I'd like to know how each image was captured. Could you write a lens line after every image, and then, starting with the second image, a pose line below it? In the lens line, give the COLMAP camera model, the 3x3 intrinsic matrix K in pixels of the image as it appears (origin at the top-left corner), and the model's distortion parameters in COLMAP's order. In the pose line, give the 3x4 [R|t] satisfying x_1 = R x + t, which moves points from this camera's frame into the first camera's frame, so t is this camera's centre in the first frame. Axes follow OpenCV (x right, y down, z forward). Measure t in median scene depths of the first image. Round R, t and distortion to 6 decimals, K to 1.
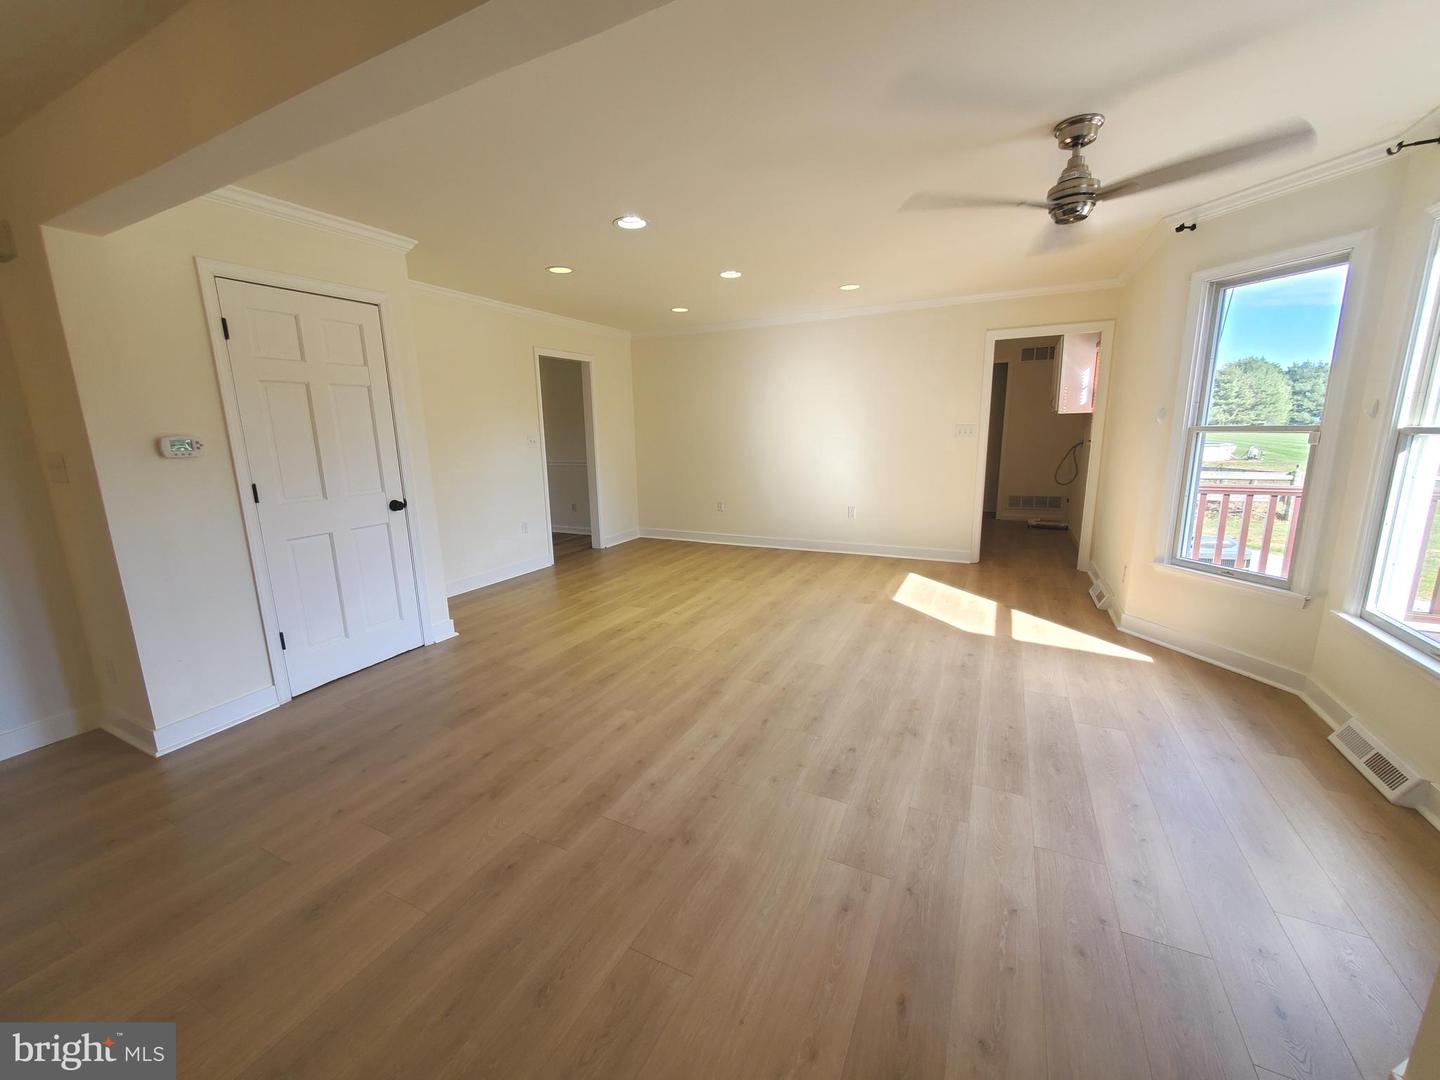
lens RADIAL K [[569.8, 0, 714.0], [0, 569.8, 542.3], [0, 0, 1]] dist [-0.000907, 0.000466]
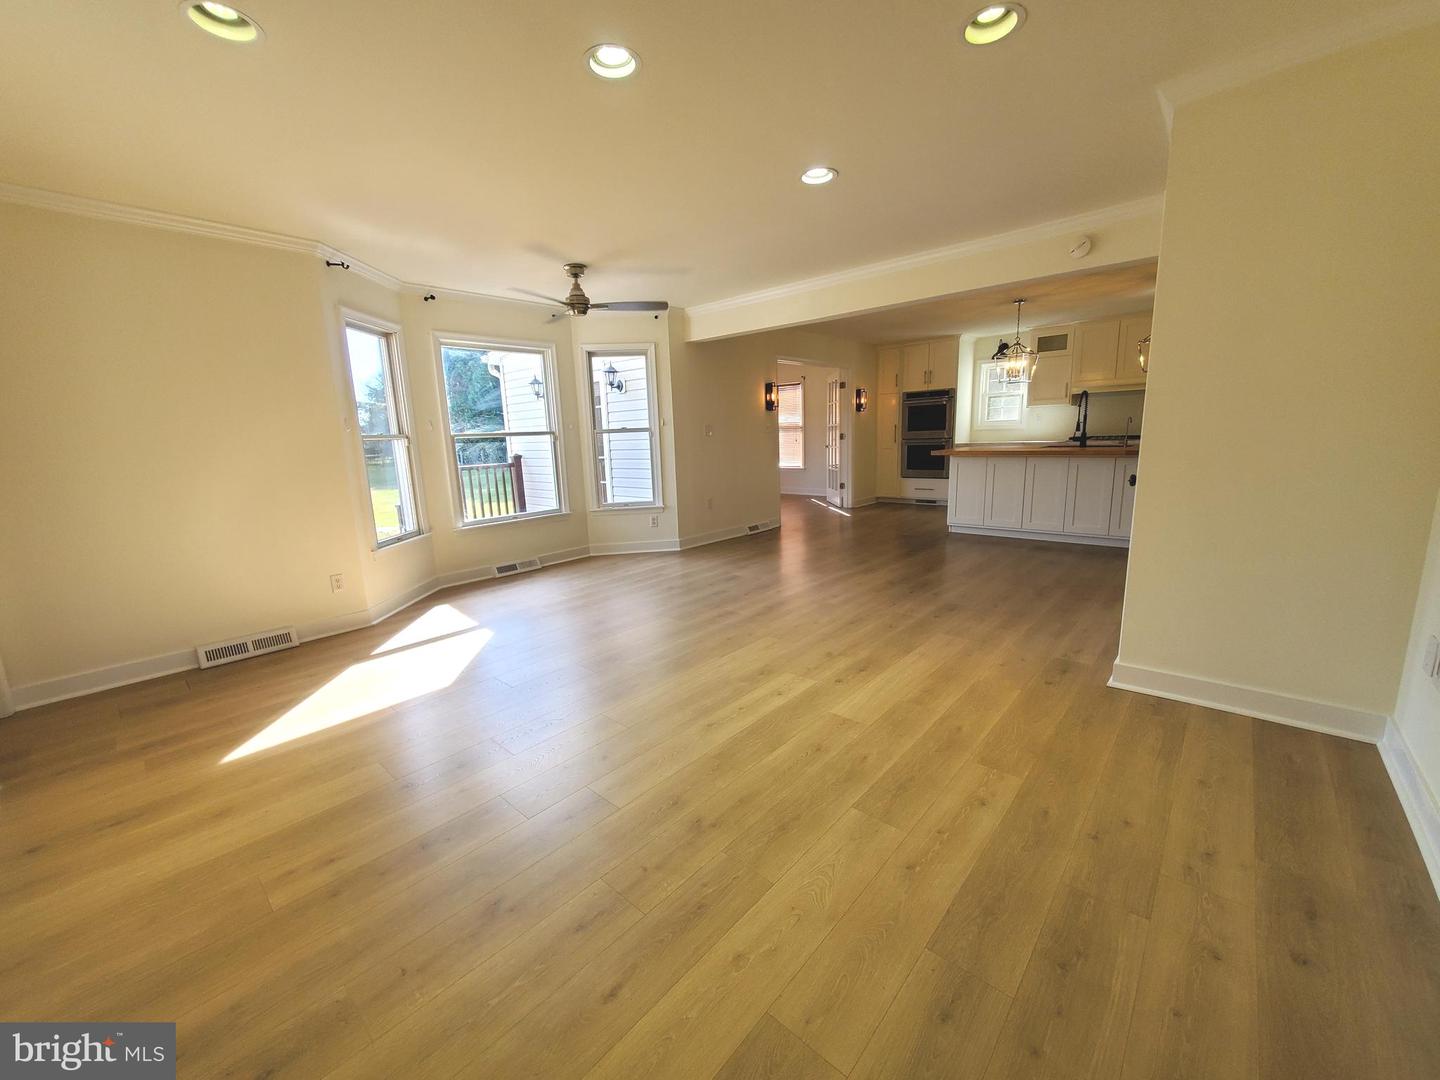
lens RADIAL K [[569.8, 0, 716.8], [0, 569.8, 541.7], [0, 0, 1]] dist [-0.000907, 0.000466]
pose [[-0.963513, 0.006631, 0.267580, -0.220213], [0.107461, 0.925170, 0.364024, -0.353044], [-0.245143, 0.379496, -0.892125, 1.982098]]
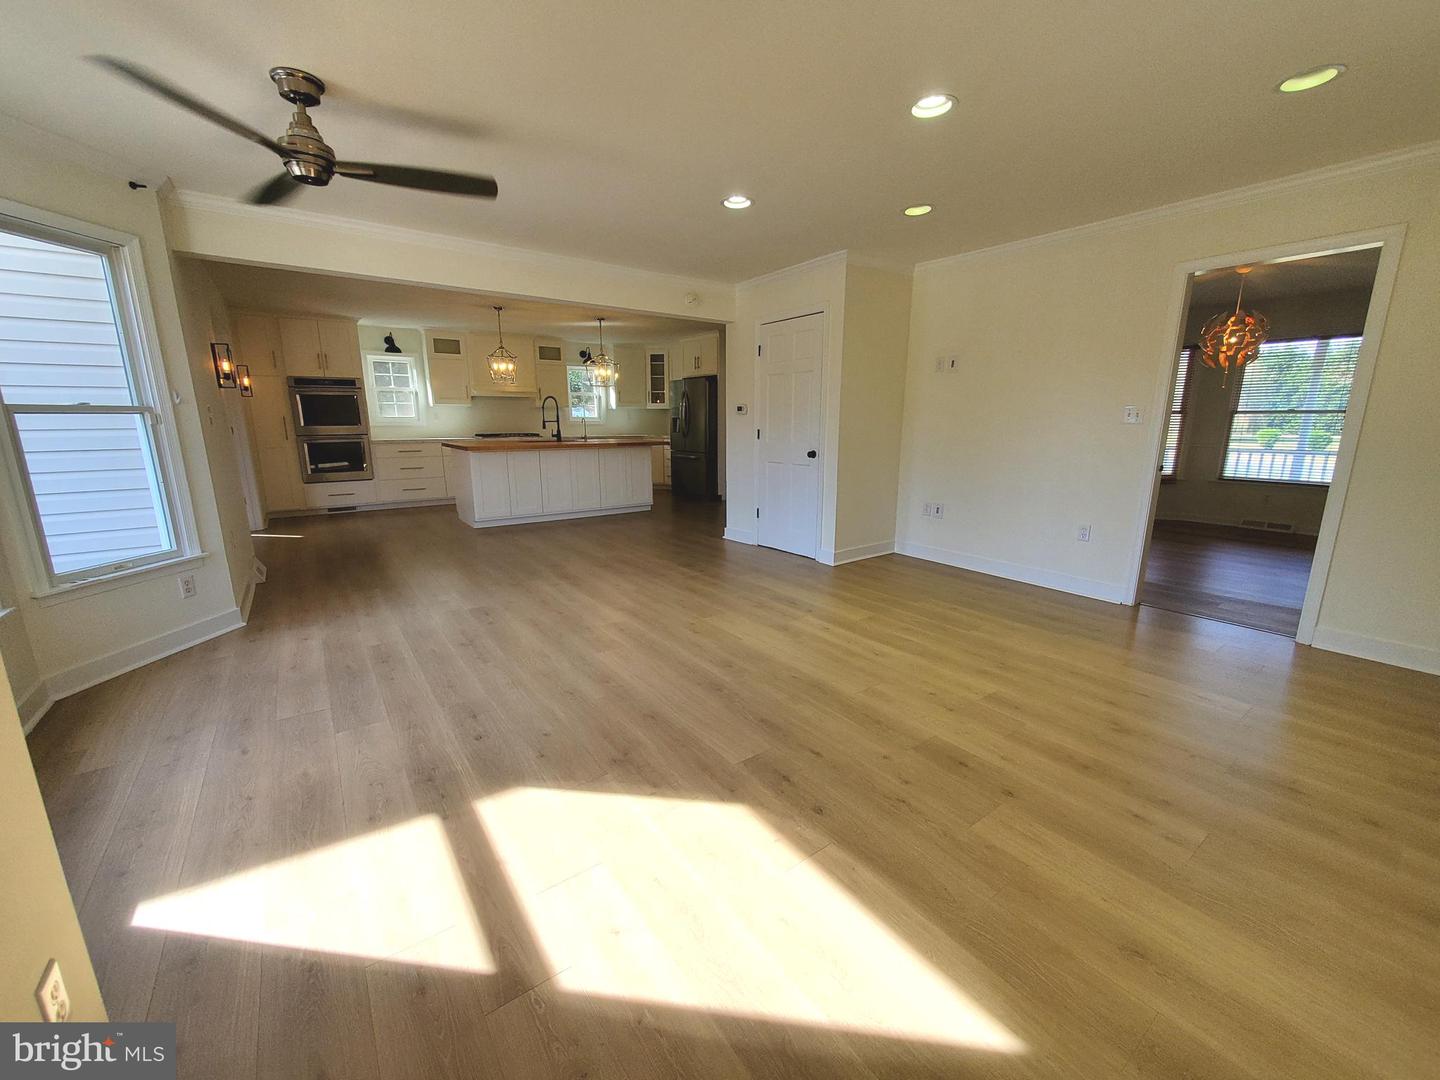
lens RADIAL K [[569.8, 0, 712.3], [0, 569.8, 540.5], [0, 0, 1]] dist [-0.000907, 0.000466]
pose [[-0.463075, 0.208800, -0.861373, 0.884081], [-0.164217, 0.934815, 0.314886, -0.286851], [0.870973, 0.287268, -0.398601, 1.494101]]
